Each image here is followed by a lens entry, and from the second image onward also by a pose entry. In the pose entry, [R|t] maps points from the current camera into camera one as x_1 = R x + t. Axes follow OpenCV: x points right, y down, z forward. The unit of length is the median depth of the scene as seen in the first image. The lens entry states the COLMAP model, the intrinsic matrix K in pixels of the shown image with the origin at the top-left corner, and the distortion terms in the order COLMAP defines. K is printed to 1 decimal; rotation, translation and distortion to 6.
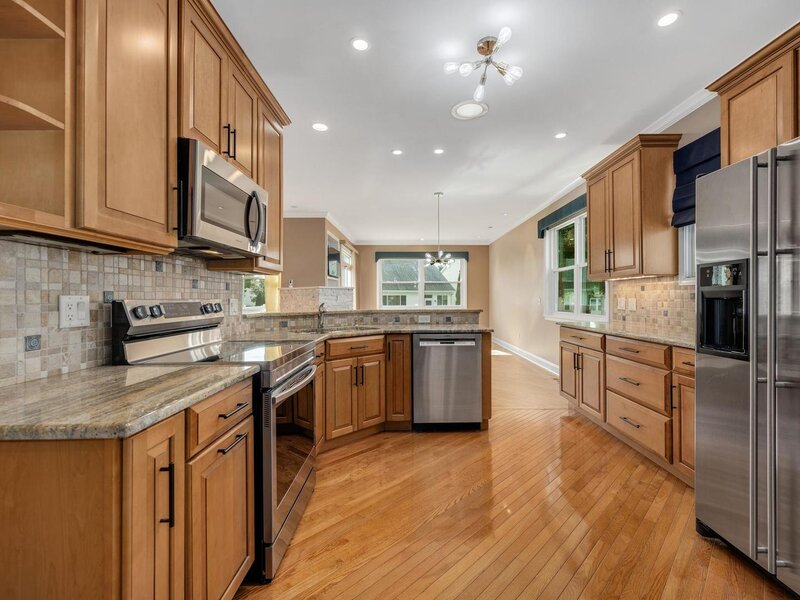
lens RADIAL K [[370.0, 0, 408.4], [0, 370.0, 295.7], [0, 0, 1]] dist [0.001775, -0.000047]
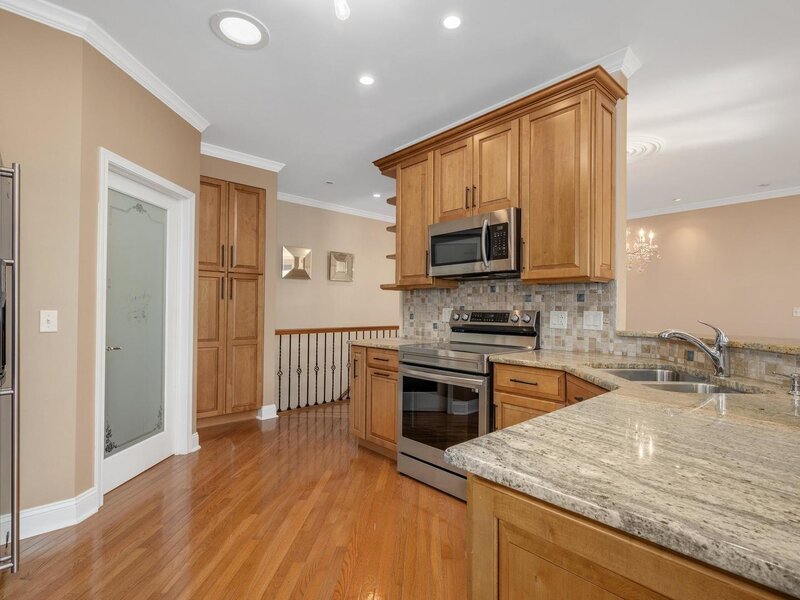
lens RADIAL K [[390.6, 0, 400.1], [0, 390.6, 303.8], [0, 0, 1]] dist [0.002818, -0.000119]
pose [[-0.745399, -0.011180, -0.666525, 0.433588], [0.000435, 0.999851, -0.017259, 0.006488], [0.666618, -0.013155, -0.745283, 1.200125]]
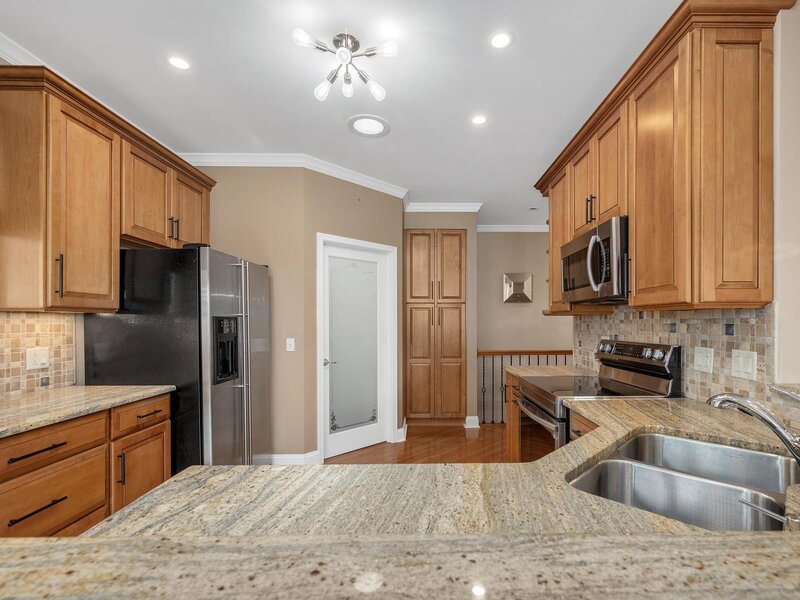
lens RADIAL K [[370.0, 0, 429.8], [0, 370.0, 323.4], [0, 0, 1]] dist [0.001775, -0.000047]
pose [[-0.999923, 0.006697, -0.010450, 0.029807], [0.006772, 0.999952, -0.007142, -0.028607], [0.010402, -0.007212, -0.999920, 1.367312]]
